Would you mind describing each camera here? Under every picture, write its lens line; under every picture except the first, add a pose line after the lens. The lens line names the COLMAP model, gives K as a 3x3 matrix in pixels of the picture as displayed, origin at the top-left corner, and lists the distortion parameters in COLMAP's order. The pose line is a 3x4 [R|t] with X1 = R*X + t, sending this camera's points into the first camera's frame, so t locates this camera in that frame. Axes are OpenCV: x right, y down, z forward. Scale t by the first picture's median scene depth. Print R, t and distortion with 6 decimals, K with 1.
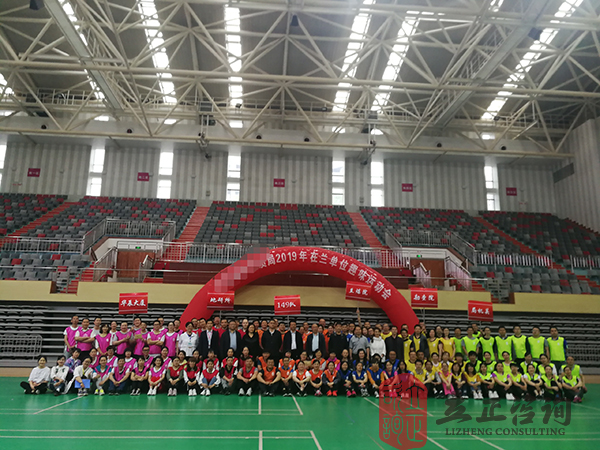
lens RADIAL K [[491.3, 0, 296.6], [0, 491.3, 223.2], [0, 0, 1]] dist [0.039499, -0.025959]
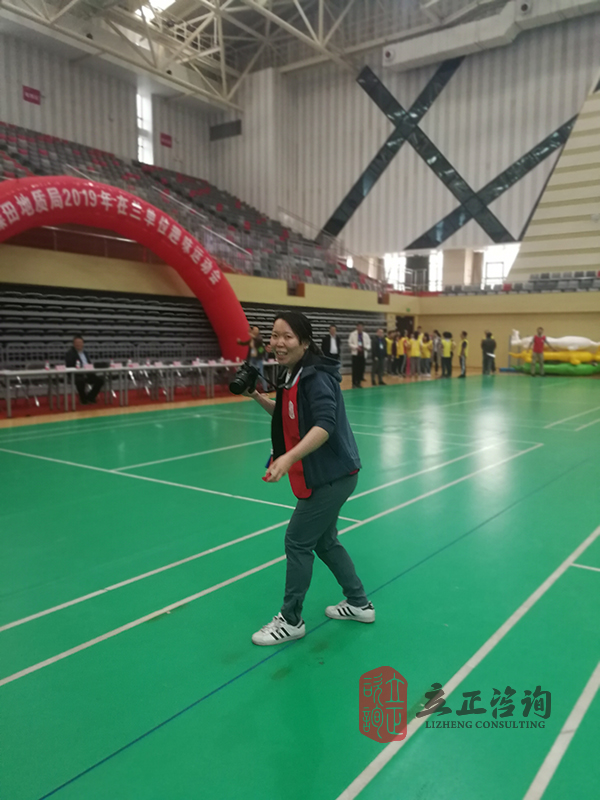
lens RADIAL K [[655.1, 0, 318.8], [0, 655.1, 397.3], [0, 0, 1]] dist [0.039499, -0.025959]
pose [[0.624481, -0.084712, 0.776432, -0.223587], [-0.164873, 0.957402, 0.237063, 0.032687], [-0.763440, -0.276054, 0.583913, 0.161261]]
